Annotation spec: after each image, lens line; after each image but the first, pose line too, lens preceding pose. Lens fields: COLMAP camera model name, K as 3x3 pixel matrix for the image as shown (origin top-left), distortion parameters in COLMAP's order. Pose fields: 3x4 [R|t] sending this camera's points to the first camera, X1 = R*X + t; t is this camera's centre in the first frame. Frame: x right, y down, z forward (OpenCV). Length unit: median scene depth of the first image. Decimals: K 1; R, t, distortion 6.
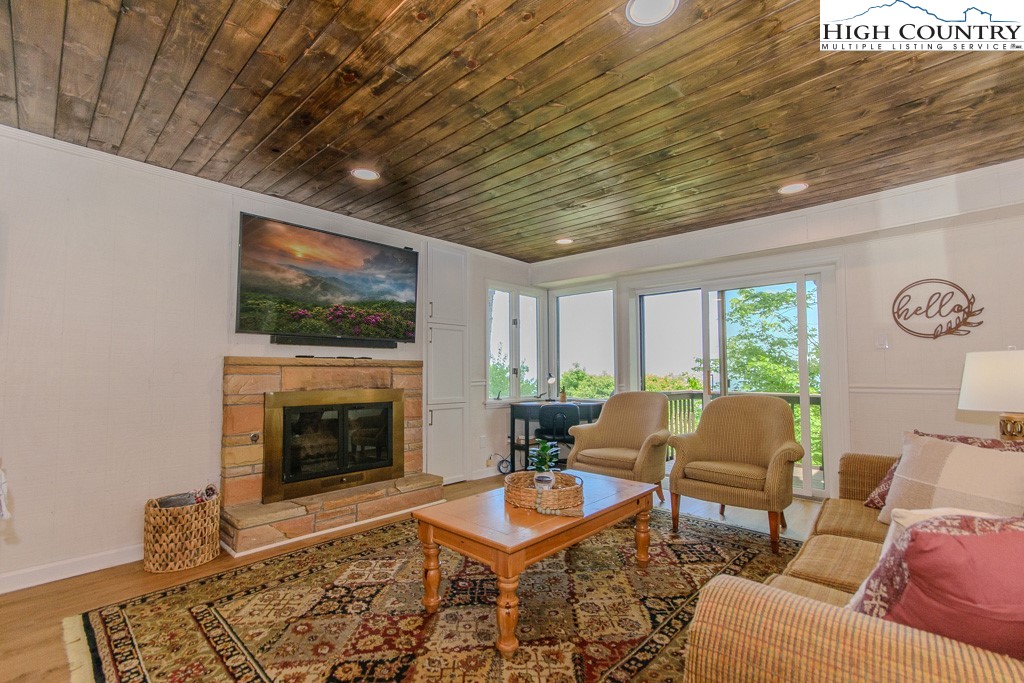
lens RADIAL K [[450.7, 0, 478.6], [0, 450.7, 344.1], [0, 0, 1]] dist [0.002296, -0.000458]
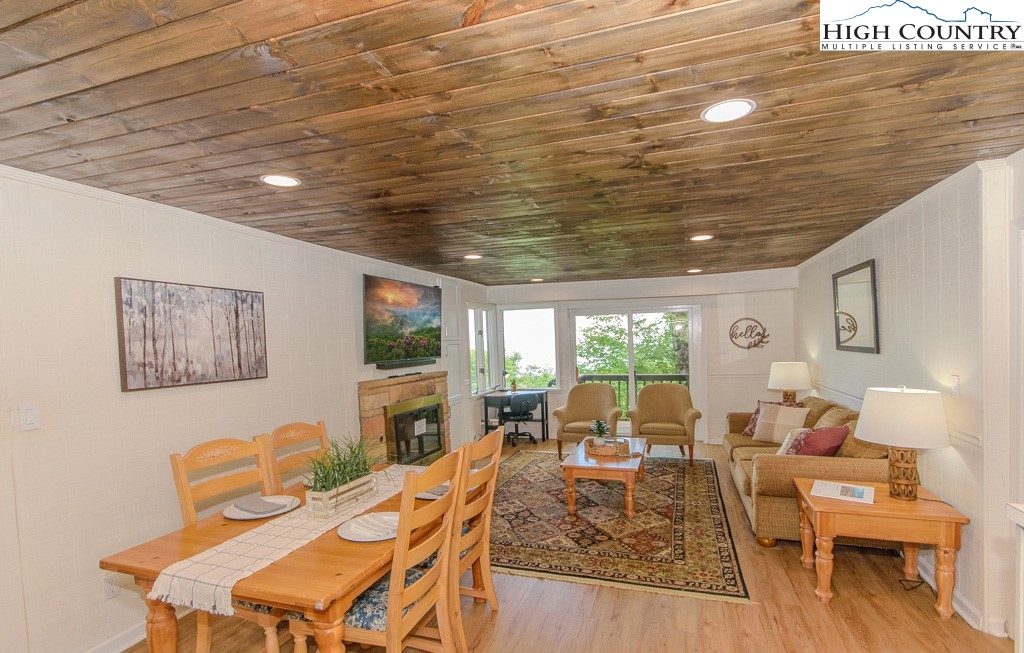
lens RADIAL K [[479.0, 0, 447.9], [0, 479.0, 362.1], [0, 0, 1]] dist [-0.000532, 0.000082]
pose [[0.939890, -0.054077, 0.337168, -0.730468], [0.023678, 0.995325, 0.093631, -0.147621], [-0.340656, -0.080019, 0.936777, -0.396650]]
